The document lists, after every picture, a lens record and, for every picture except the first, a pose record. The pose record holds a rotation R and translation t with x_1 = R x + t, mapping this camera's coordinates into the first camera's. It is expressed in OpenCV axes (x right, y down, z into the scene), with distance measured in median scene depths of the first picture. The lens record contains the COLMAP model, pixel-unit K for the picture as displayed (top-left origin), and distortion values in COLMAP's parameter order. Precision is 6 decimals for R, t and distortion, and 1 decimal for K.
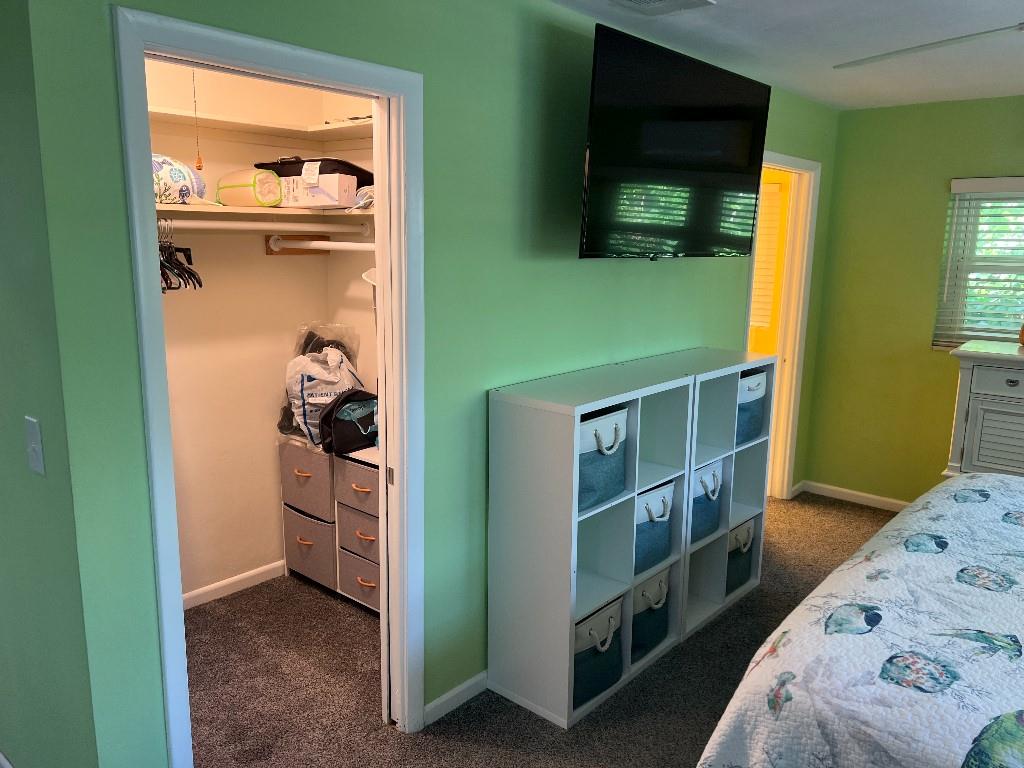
lens RADIAL K [[767.7, 0, 518.2], [0, 767.7, 387.5], [0, 0, 1]] dist [0.050567, -0.059589]
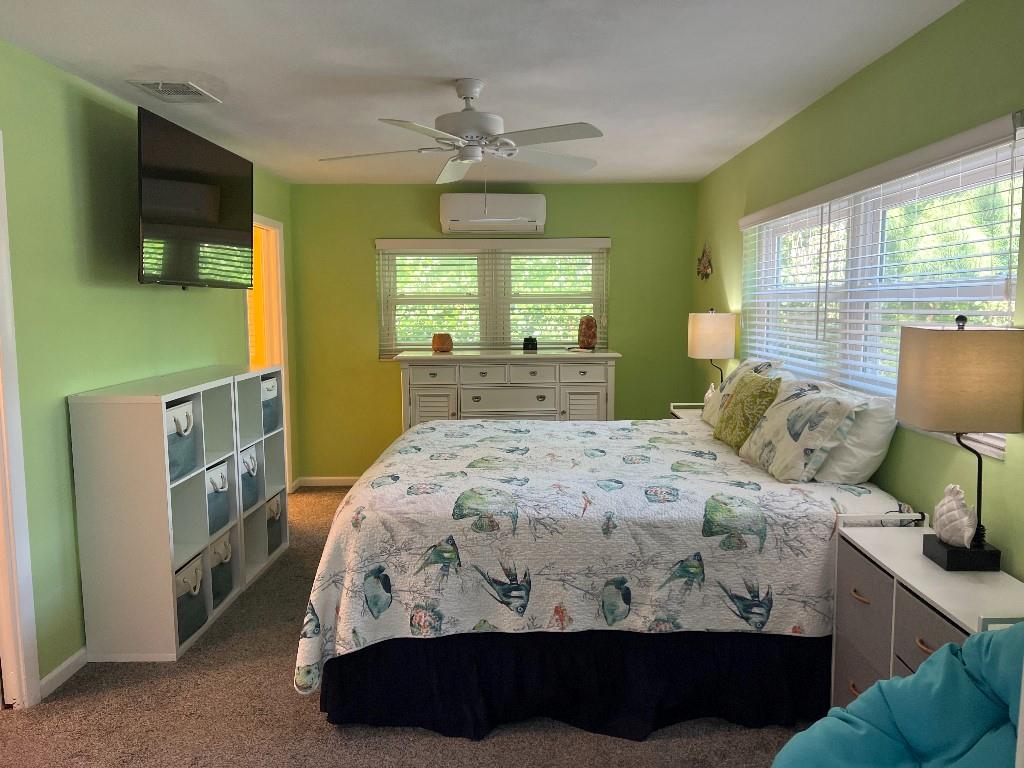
lens RADIAL K [[767.7, 0, 513.2], [0, 767.7, 378.0], [0, 0, 1]] dist [0.050567, -0.059589]
pose [[0.765959, -0.083015, 0.637507, -0.243468], [0.138604, 0.989631, -0.037664, 0.102778], [-0.627770, 0.117210, 0.769524, -0.300728]]
